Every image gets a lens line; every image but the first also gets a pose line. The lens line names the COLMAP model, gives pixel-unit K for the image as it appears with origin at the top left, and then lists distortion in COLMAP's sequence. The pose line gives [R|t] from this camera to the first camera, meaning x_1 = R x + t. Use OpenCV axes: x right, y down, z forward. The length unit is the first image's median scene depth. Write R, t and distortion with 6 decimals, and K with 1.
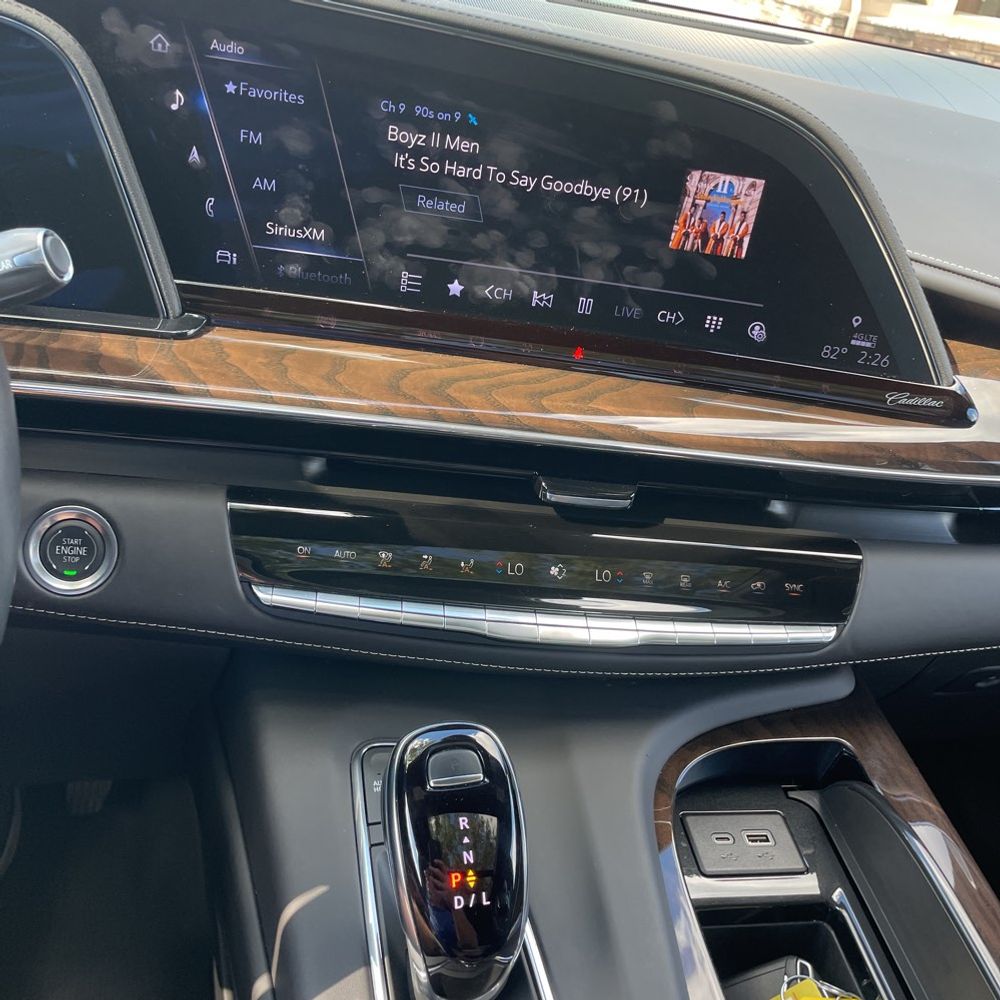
lens RADIAL K [[1017.2, 0, 500.0], [0, 1017.2, 500.0], [0, 0, 1]] dist [0.094385, -0.121183]
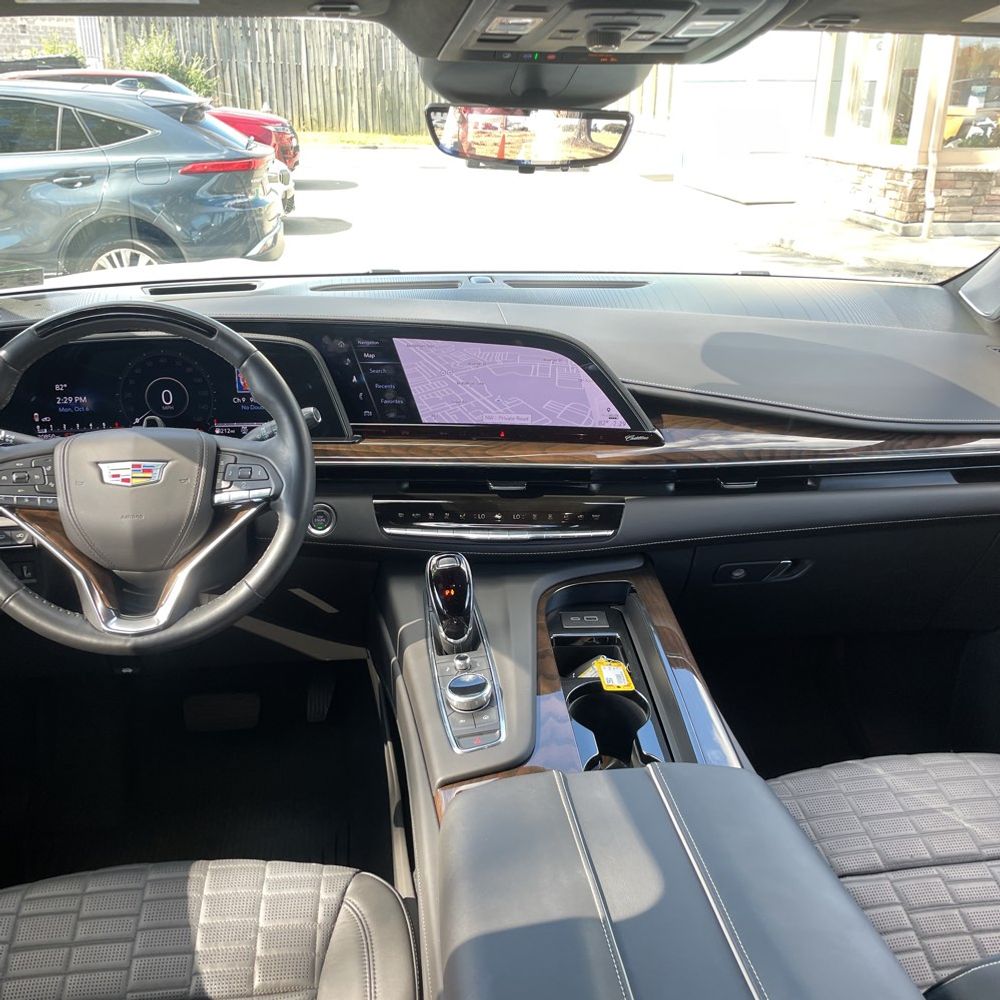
lens RADIAL K [[1017.2, 0, 500.0], [0, 1017.2, 500.0], [0, 0, 1]] dist [0.094385, -0.121183]
pose [[0.983469, -0.104526, -0.147864, 0.455197], [0.078745, 0.982194, -0.170571, 0.478720], [0.163060, 0.156108, 0.974188, -1.542577]]
